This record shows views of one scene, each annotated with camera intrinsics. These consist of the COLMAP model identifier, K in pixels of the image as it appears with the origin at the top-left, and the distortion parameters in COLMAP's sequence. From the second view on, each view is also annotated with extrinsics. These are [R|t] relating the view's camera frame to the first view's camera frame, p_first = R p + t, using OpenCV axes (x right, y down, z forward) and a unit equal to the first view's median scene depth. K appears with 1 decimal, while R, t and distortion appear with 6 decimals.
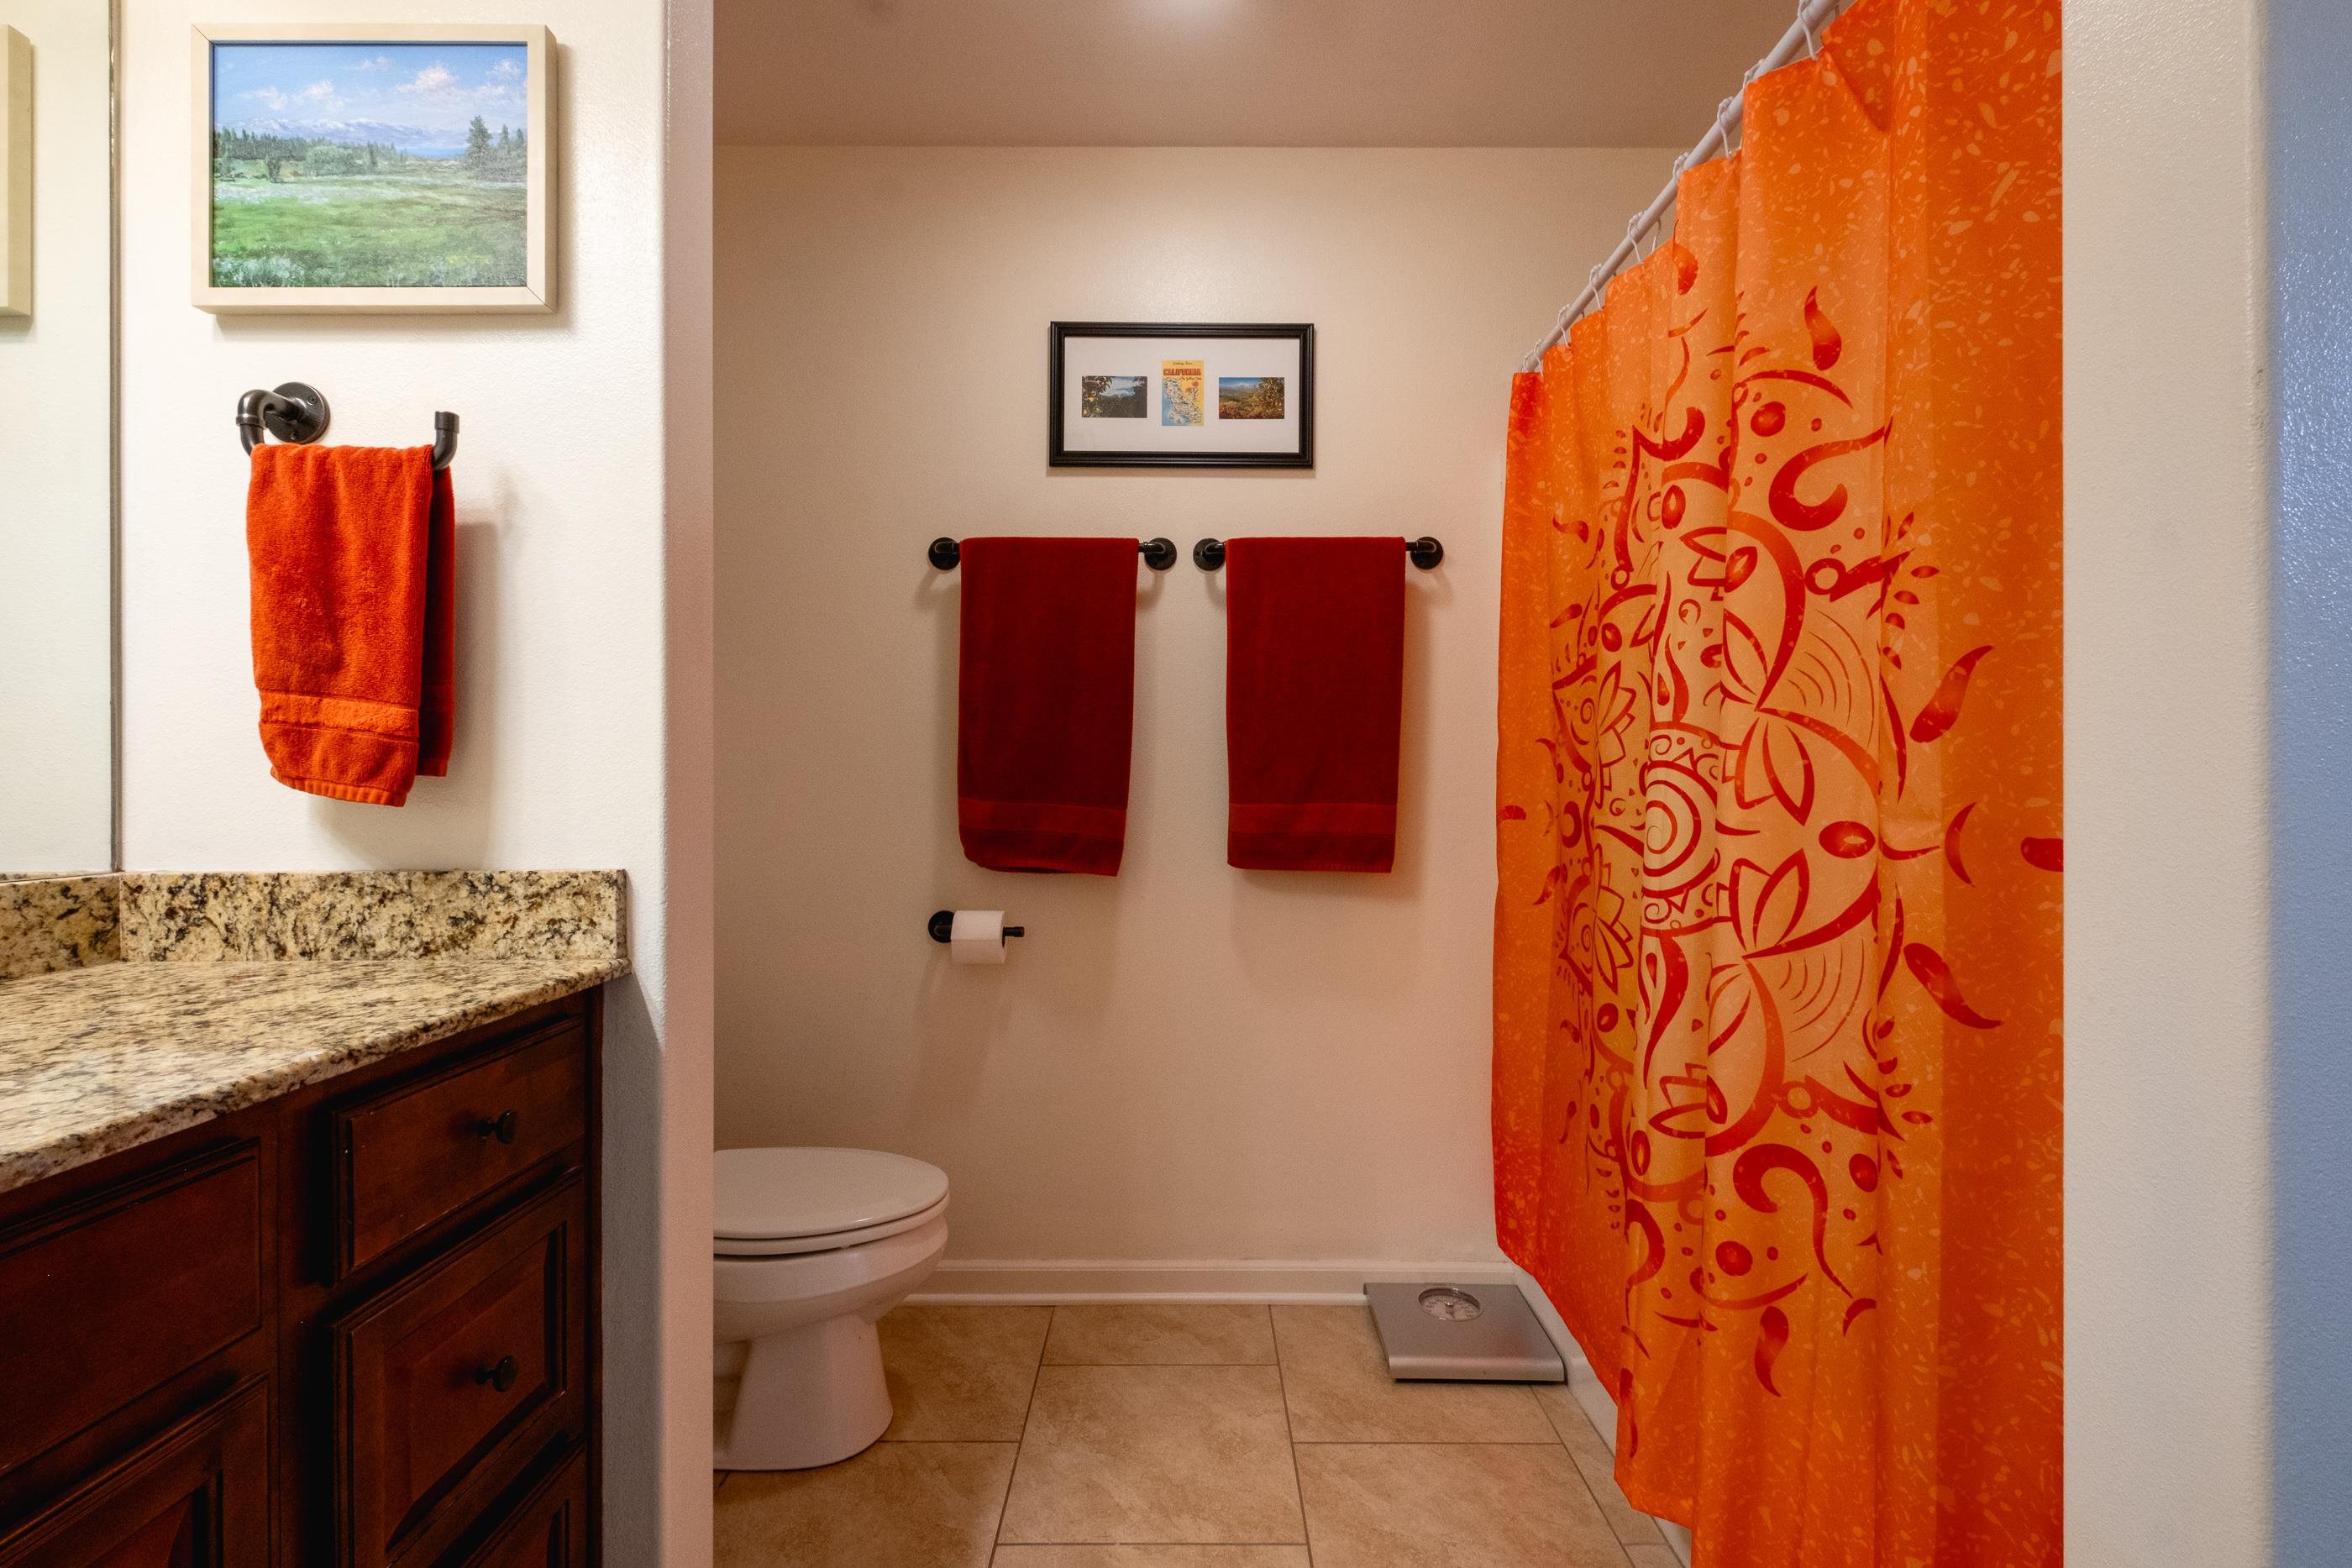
lens RADIAL K [[1031.4, 0, 1179.6], [0, 1031.4, 783.6], [0, 0, 1]] dist [-0.000839, -0.000881]
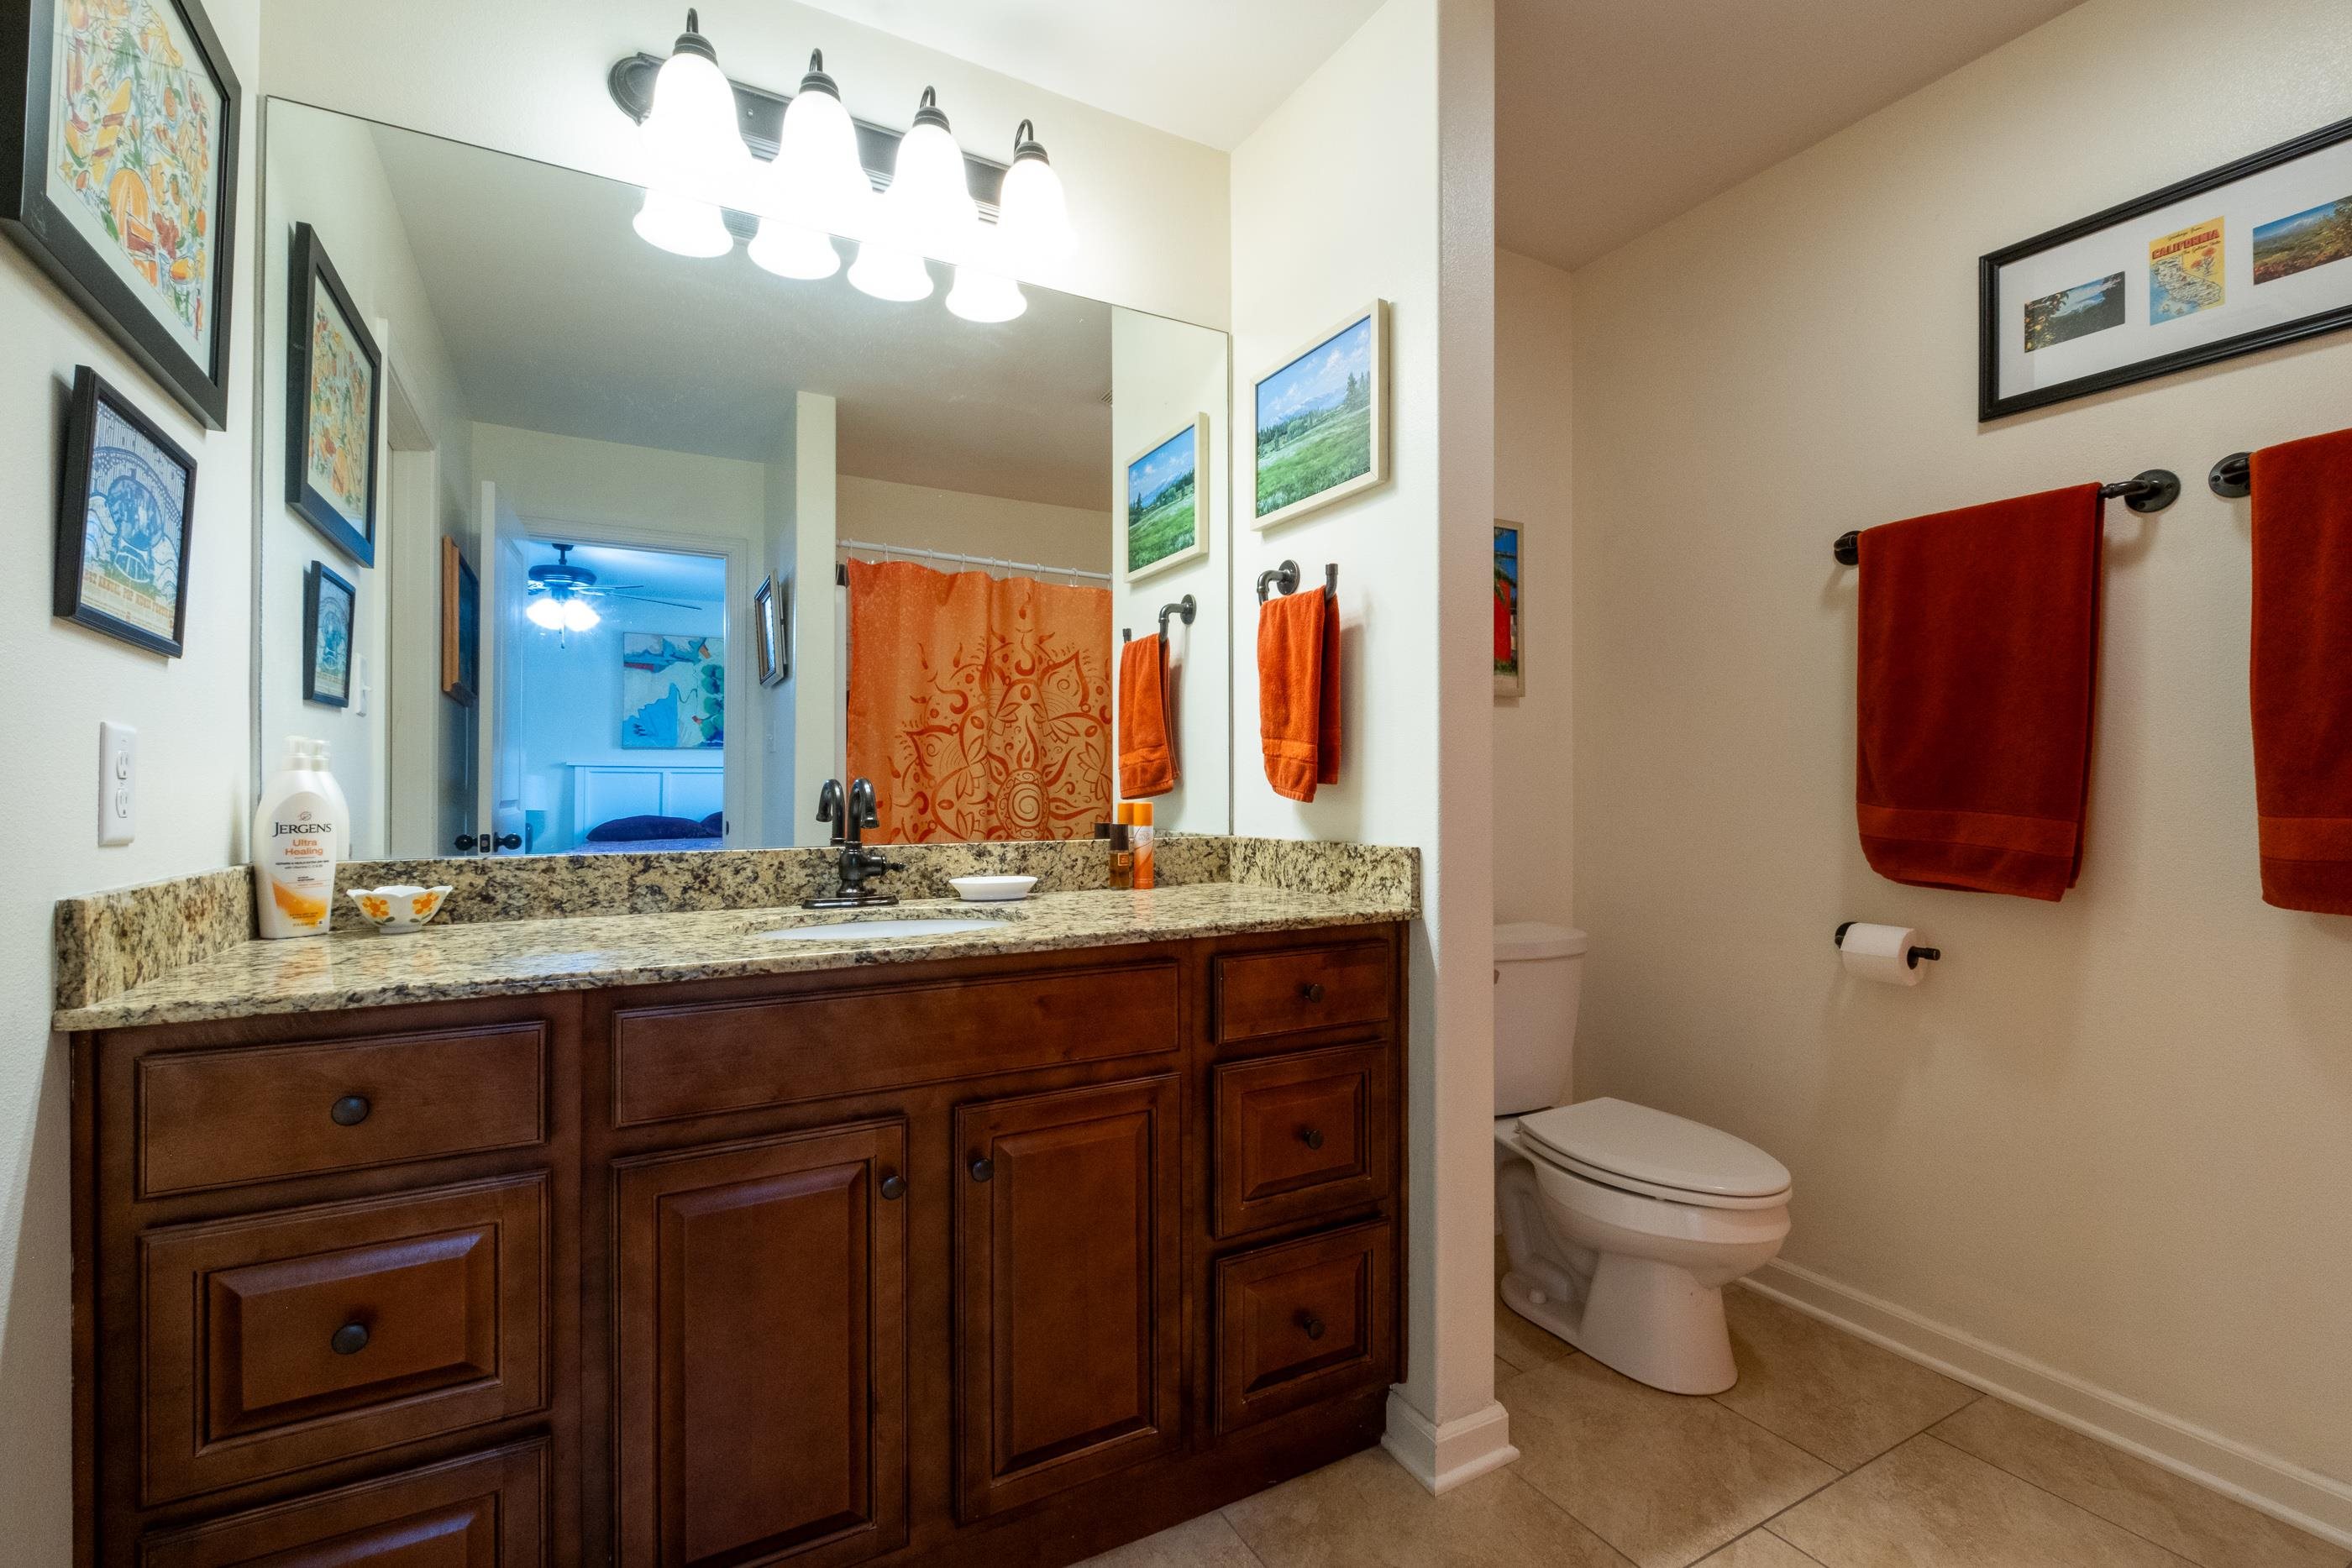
lens RADIAL K [[1031.4, 0, 1199.6], [0, 1031.4, 784.8], [0, 0, 1]] dist [-0.000839, -0.000881]
pose [[0.497506, -0.002630, -0.867457, 0.593474], [0.000449, 0.999996, -0.002775, -0.002368], [0.867461, 0.000991, 0.497505, -0.002236]]
